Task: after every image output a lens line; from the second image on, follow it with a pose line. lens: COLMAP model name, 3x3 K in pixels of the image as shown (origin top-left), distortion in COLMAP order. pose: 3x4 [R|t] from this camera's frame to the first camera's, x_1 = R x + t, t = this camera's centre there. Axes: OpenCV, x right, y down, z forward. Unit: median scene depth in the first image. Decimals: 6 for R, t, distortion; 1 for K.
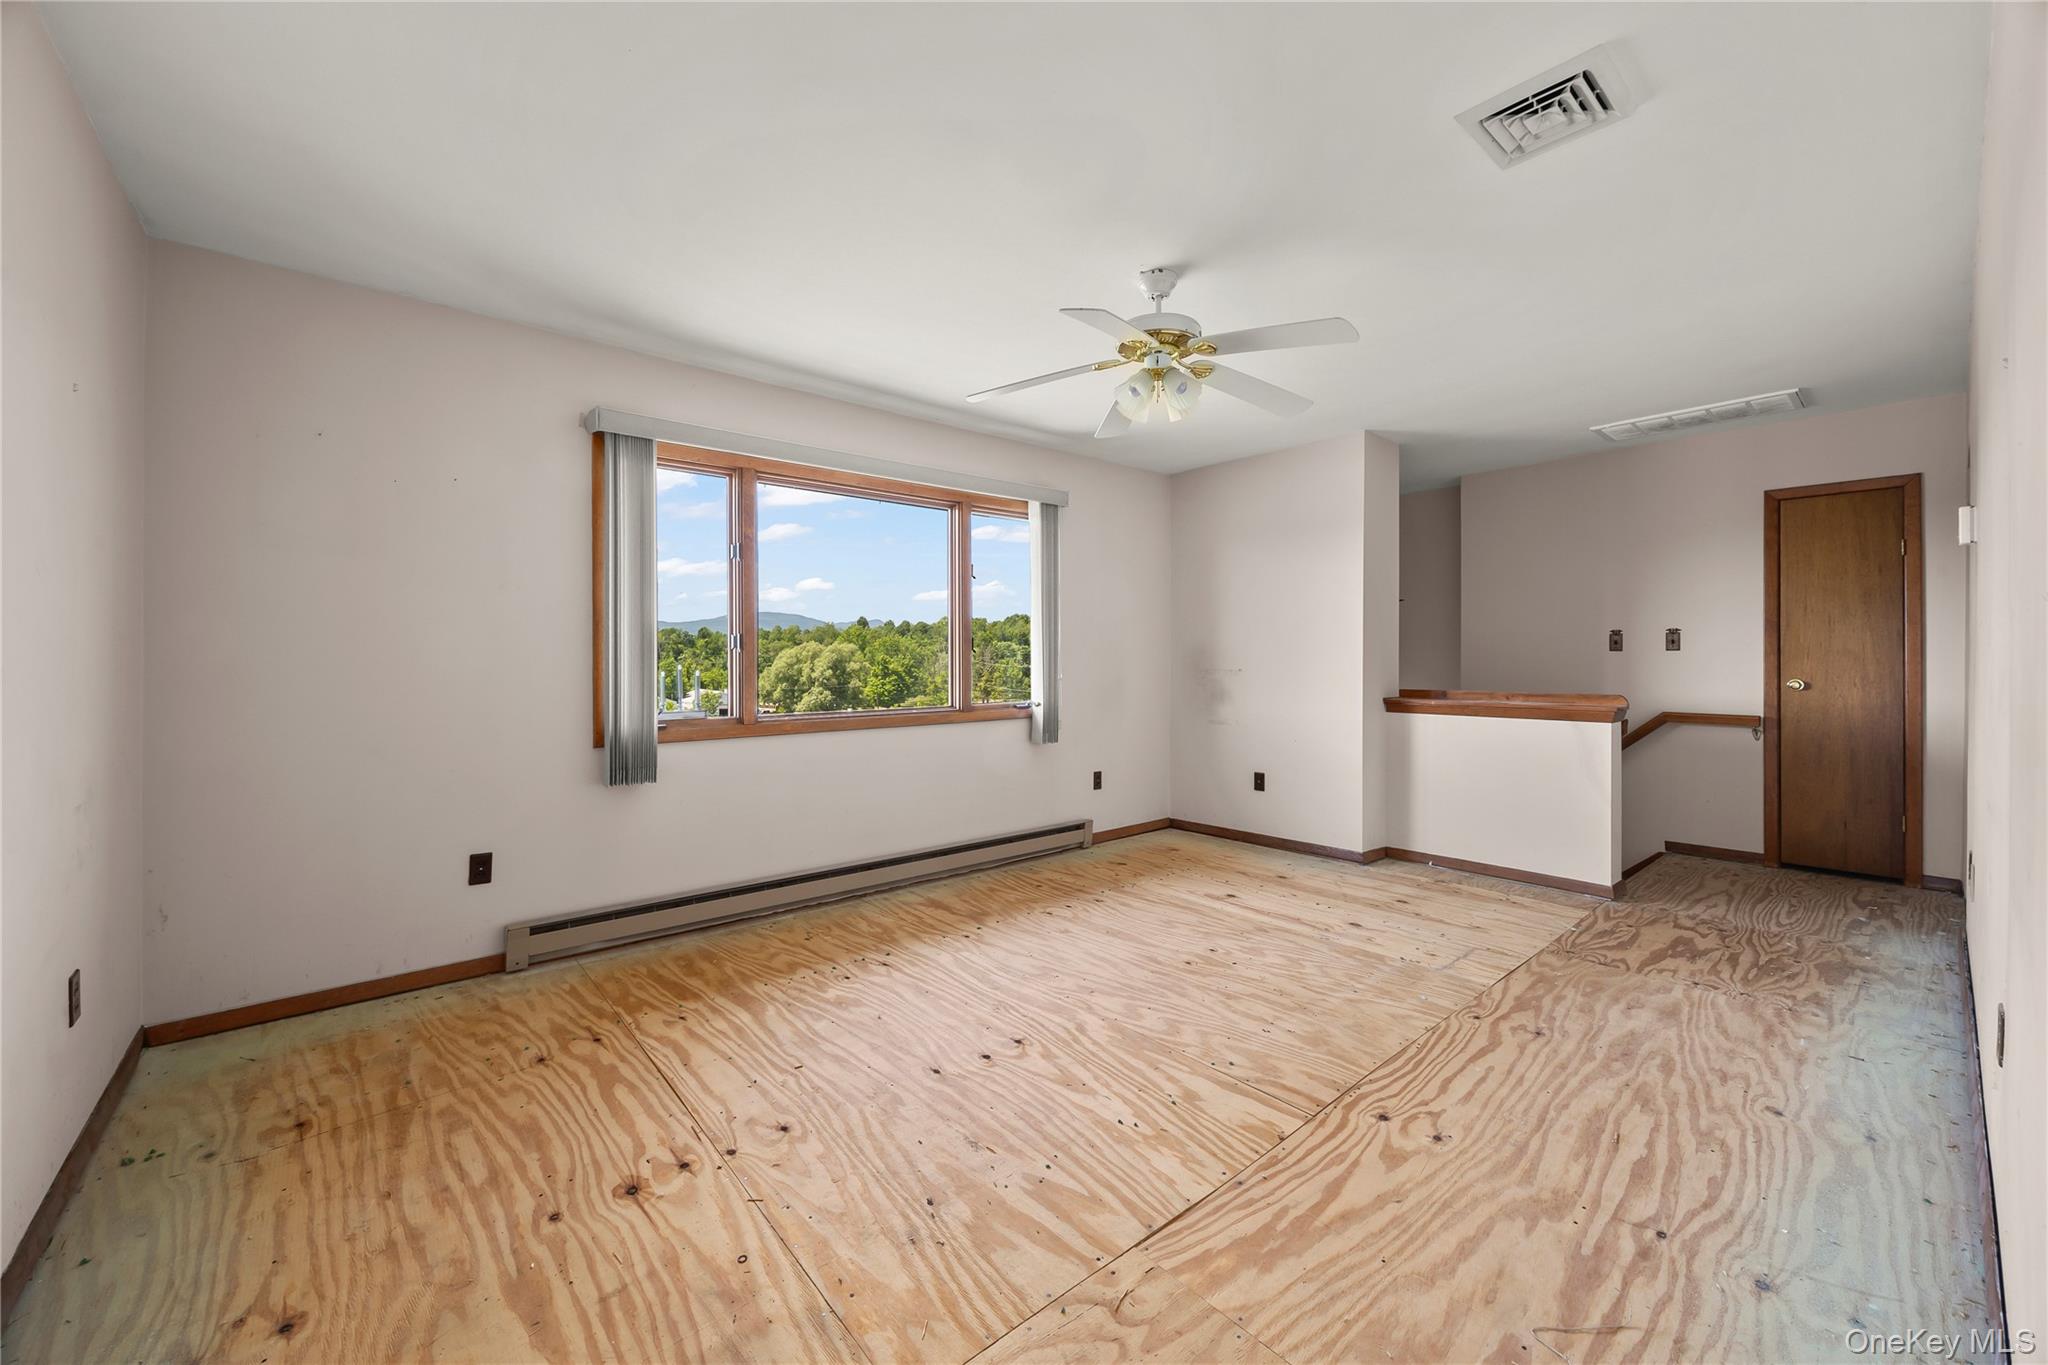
lens RADIAL K [[782.8, 0, 1033.9], [0, 782.8, 668.9], [0, 0, 1]] dist [-0.005879, -0.000092]
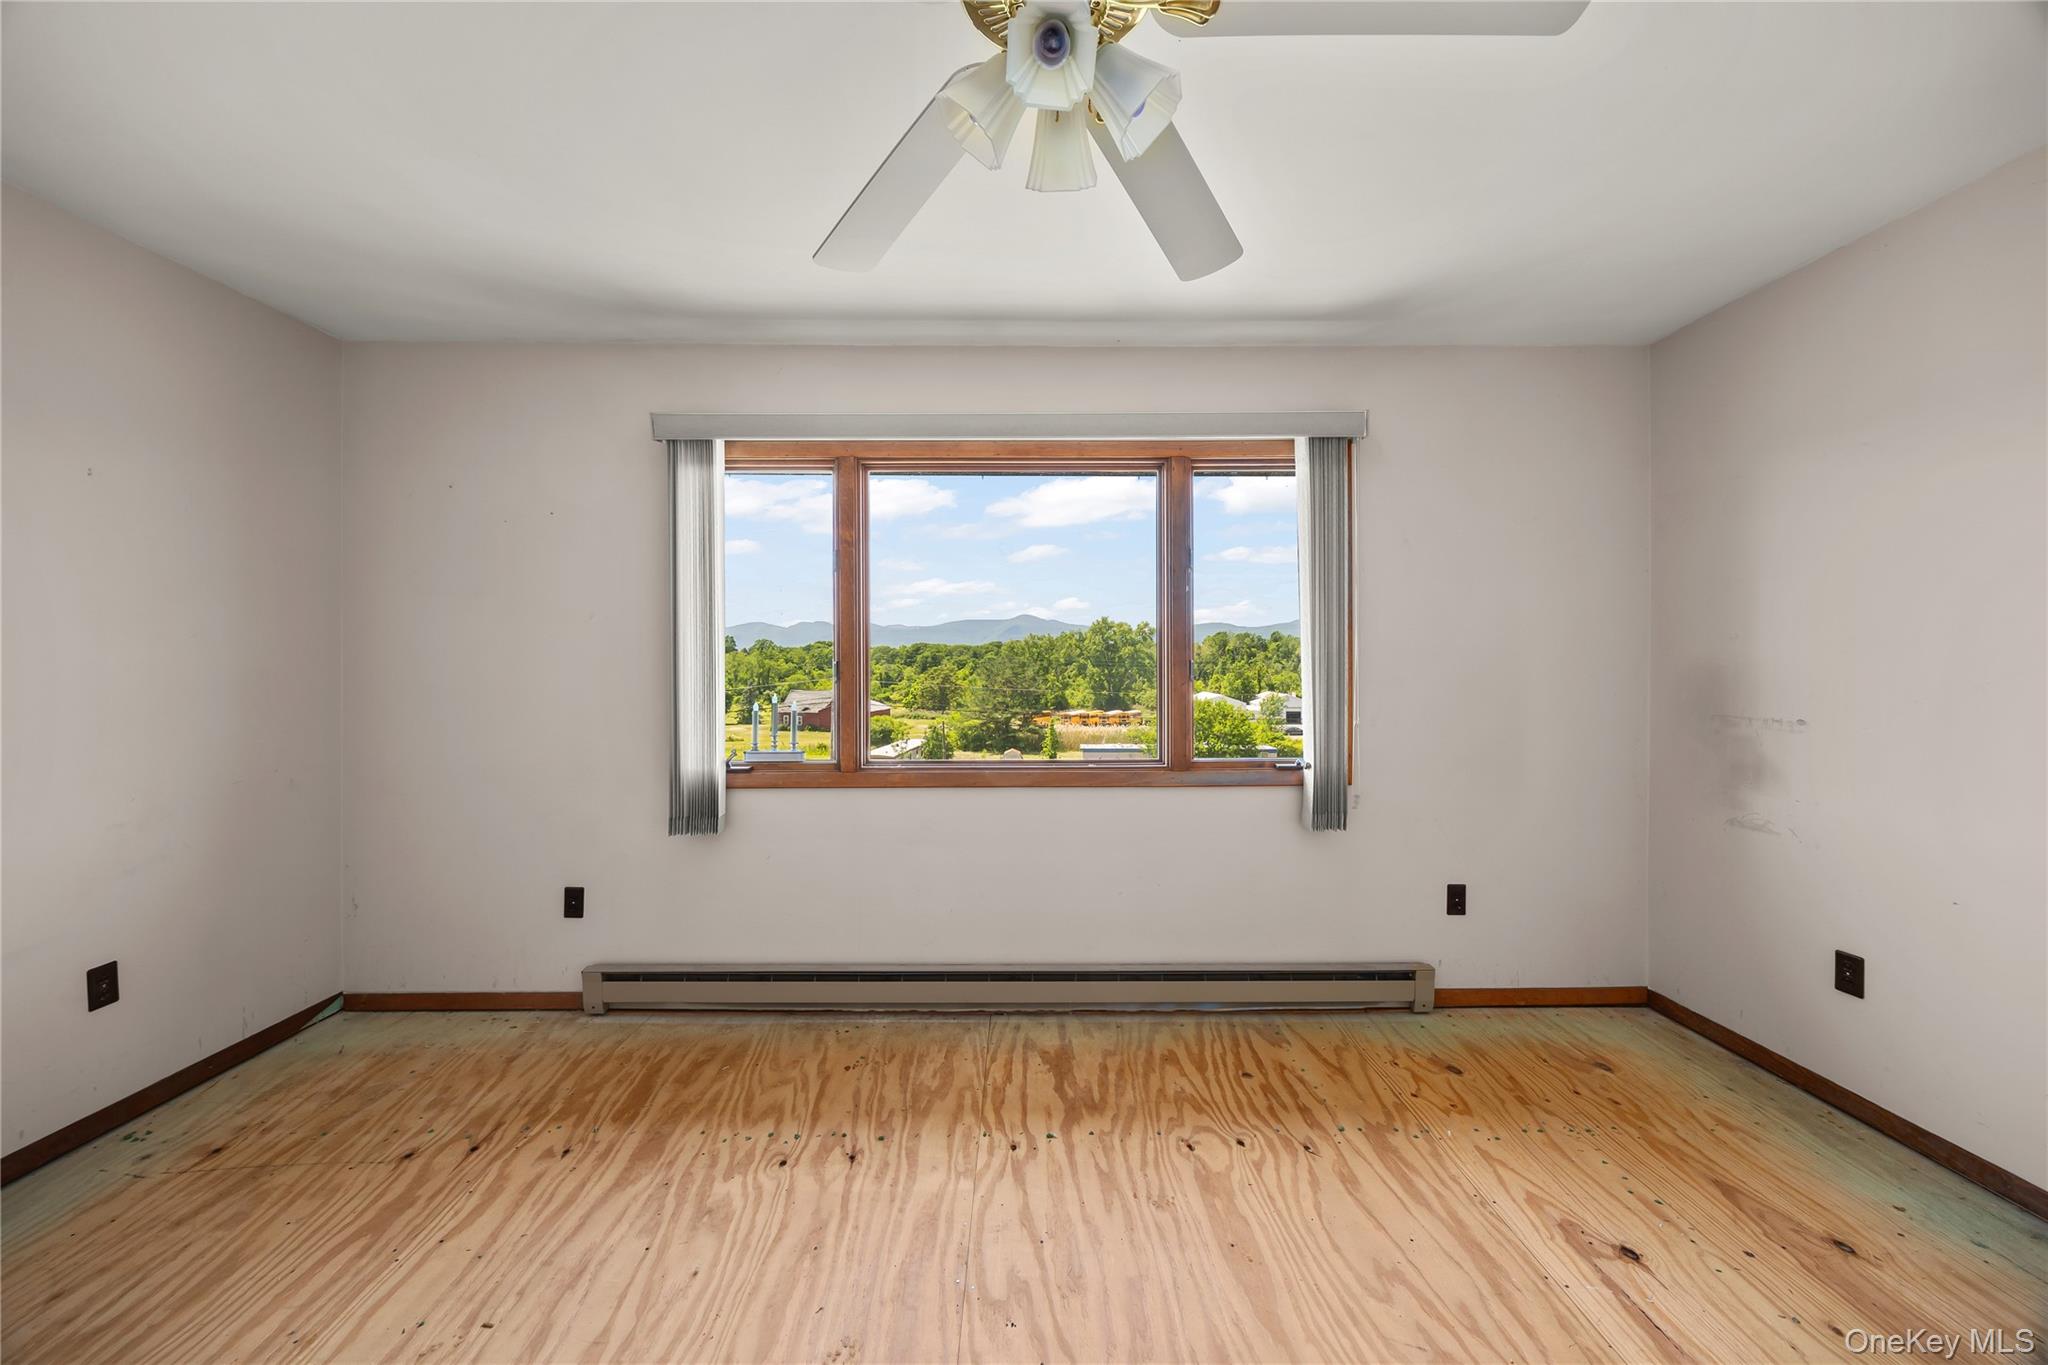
lens RADIAL K [[782.8, 0, 1033.9], [0, 782.8, 668.9], [0, 0, 1]] dist [-0.005879, -0.000092]
pose [[0.762541, 0.005910, -0.646913, 0.365803], [-0.008233, 0.999966, -0.000569, -0.044253], [0.646888, 0.005760, 0.762564, 0.594803]]
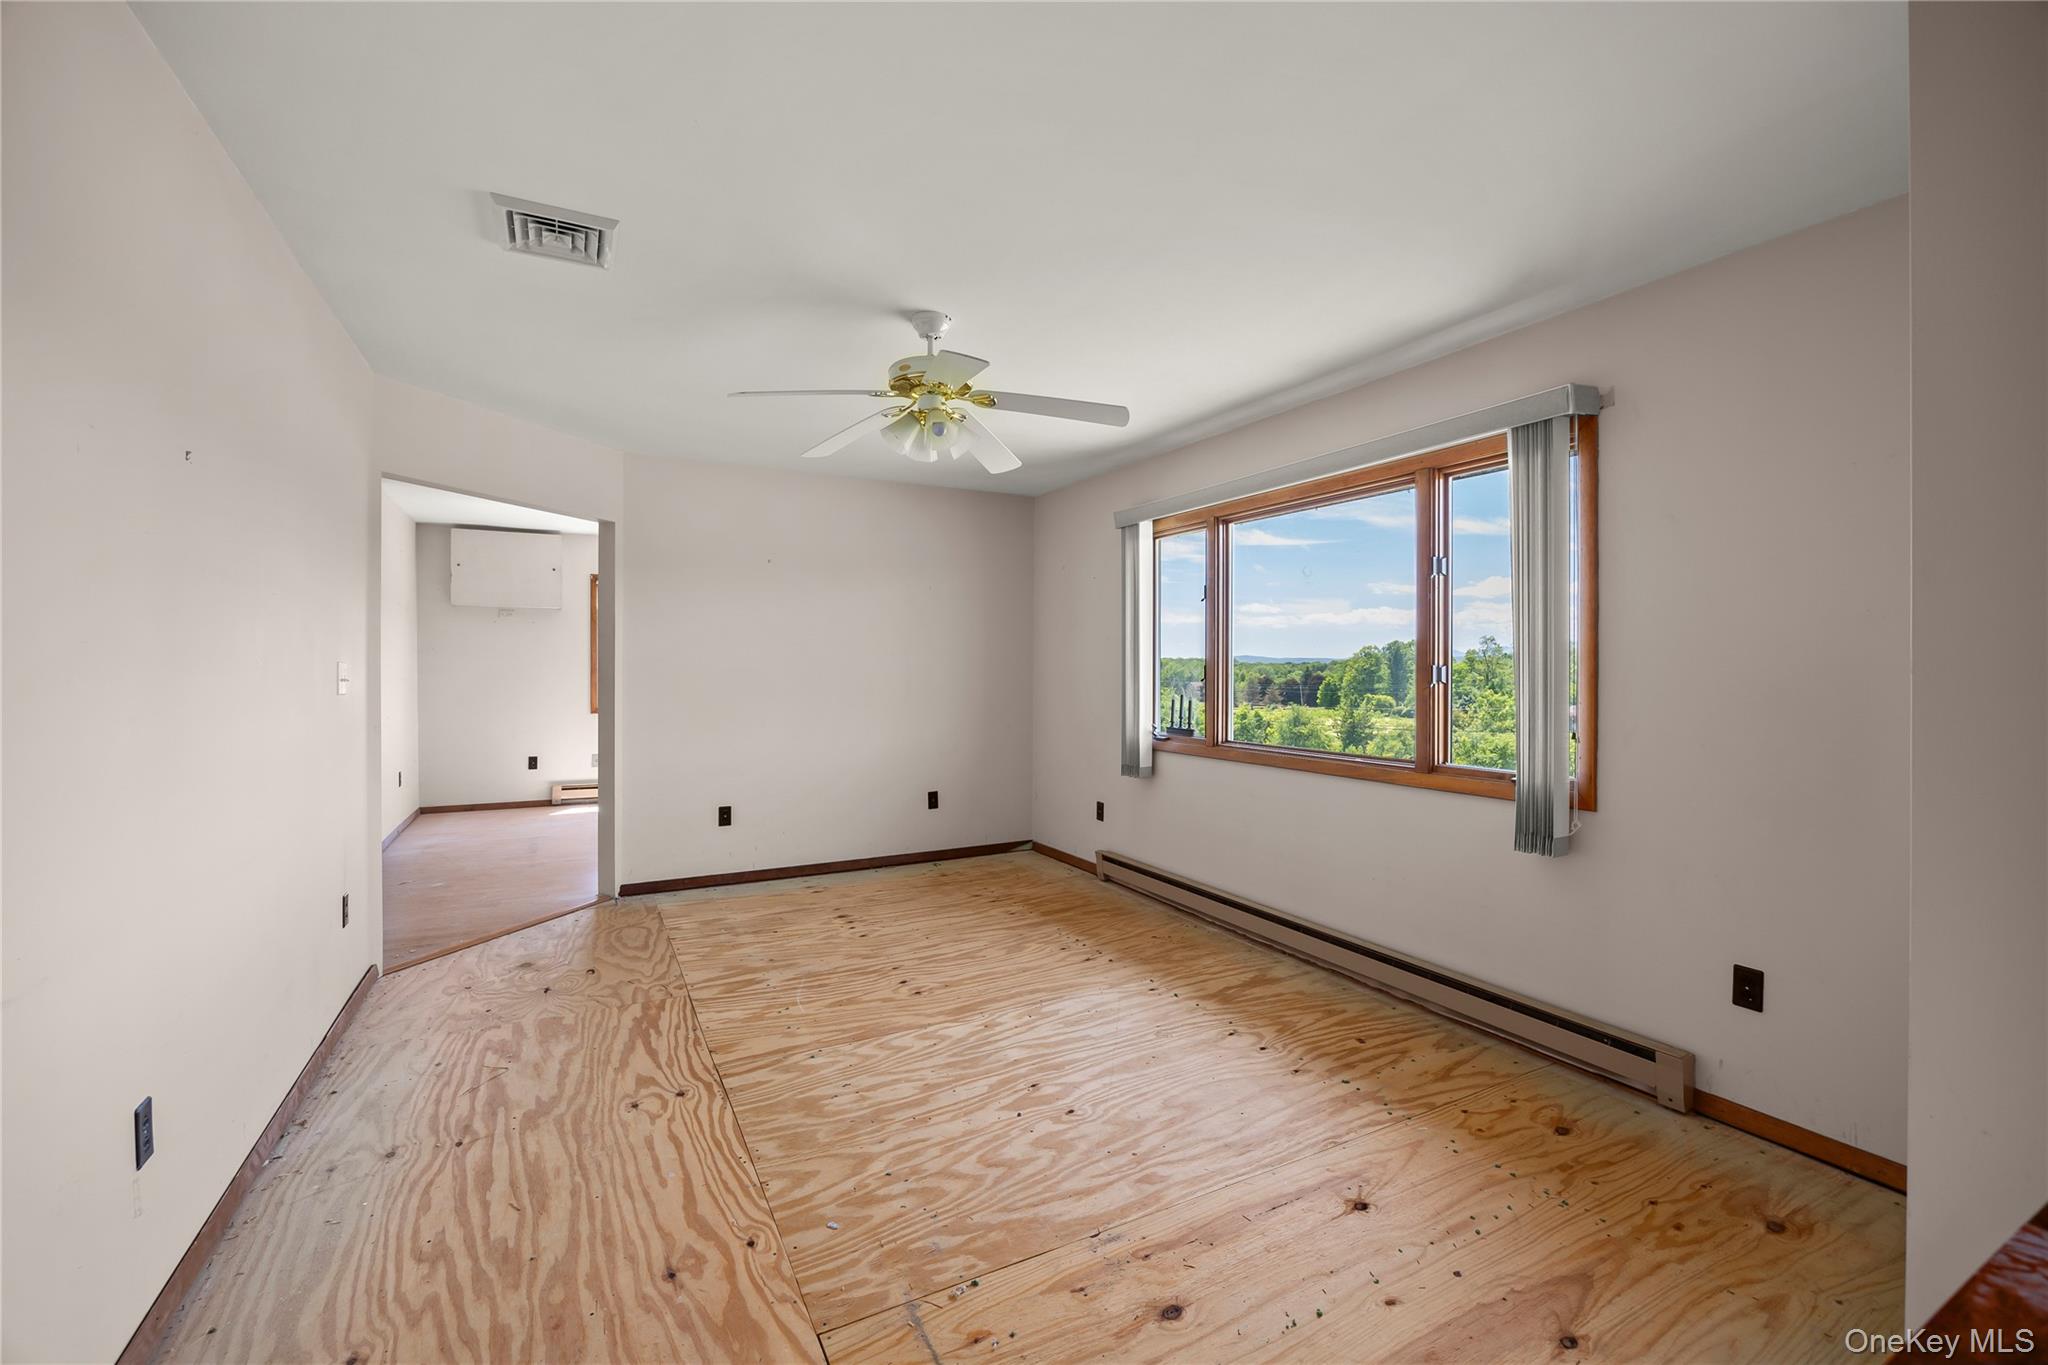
lens RADIAL K [[870.4, 0, 1024.0], [0, 870.4, 682.5], [0, 0, 1]] dist [-0.015147, 0.000108]
pose [[-0.224791, 0.019781, -0.974206, 1.069969], [-0.014696, 0.999611, 0.023688, -0.054915], [0.974296, 0.019642, -0.224413, 1.202299]]
